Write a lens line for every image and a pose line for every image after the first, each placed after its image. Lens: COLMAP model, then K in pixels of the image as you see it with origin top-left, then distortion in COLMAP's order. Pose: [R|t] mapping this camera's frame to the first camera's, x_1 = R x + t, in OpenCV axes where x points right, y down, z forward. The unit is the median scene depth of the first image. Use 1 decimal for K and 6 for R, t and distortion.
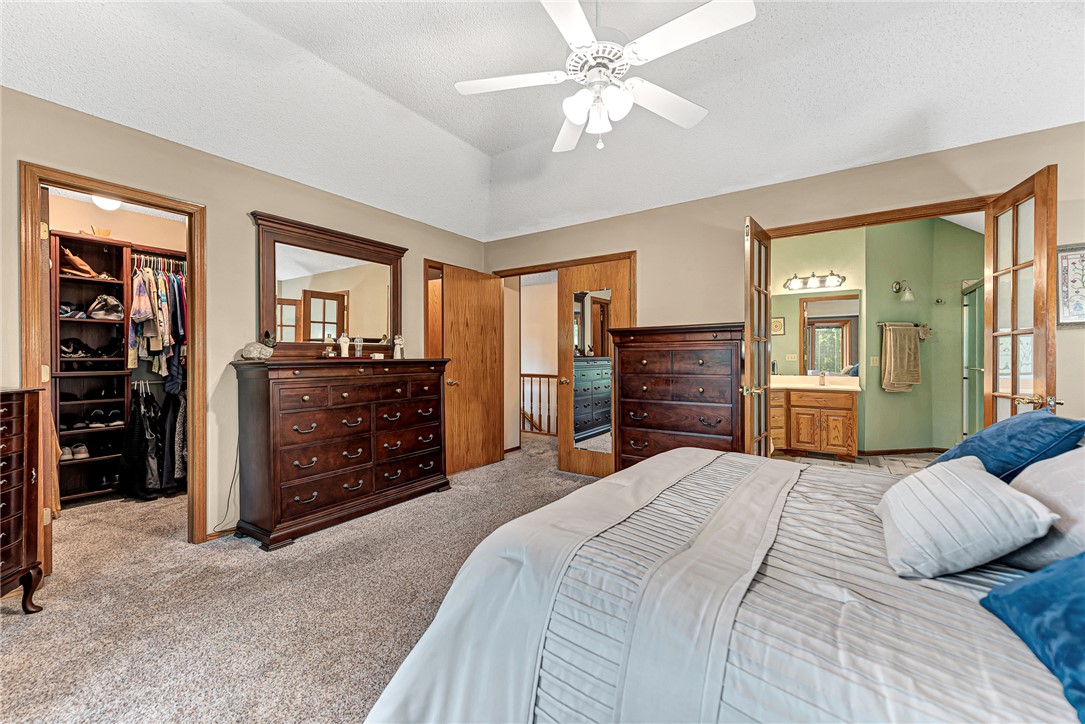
lens RADIAL K [[436.3, 0, 543.7], [0, 436.3, 355.9], [0, 0, 1]] dist [0.009906, -0.000840]
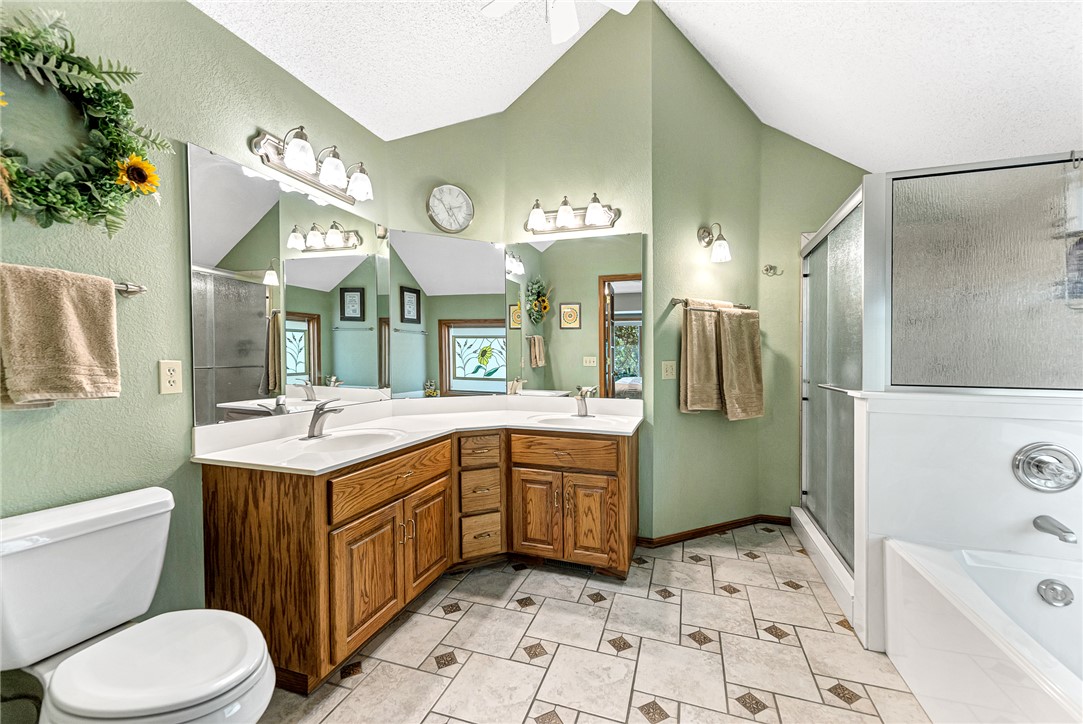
lens RADIAL K [[435.5, 0, 542.7], [0, 435.5, 355.9], [0, 0, 1]] dist [0.009906, -0.000840]
pose [[0.966105, 0.004055, 0.258118, 0.473303], [-0.002258, 0.999971, -0.007259, -0.000610], [-0.258140, 0.006430, 0.966086, 0.531210]]
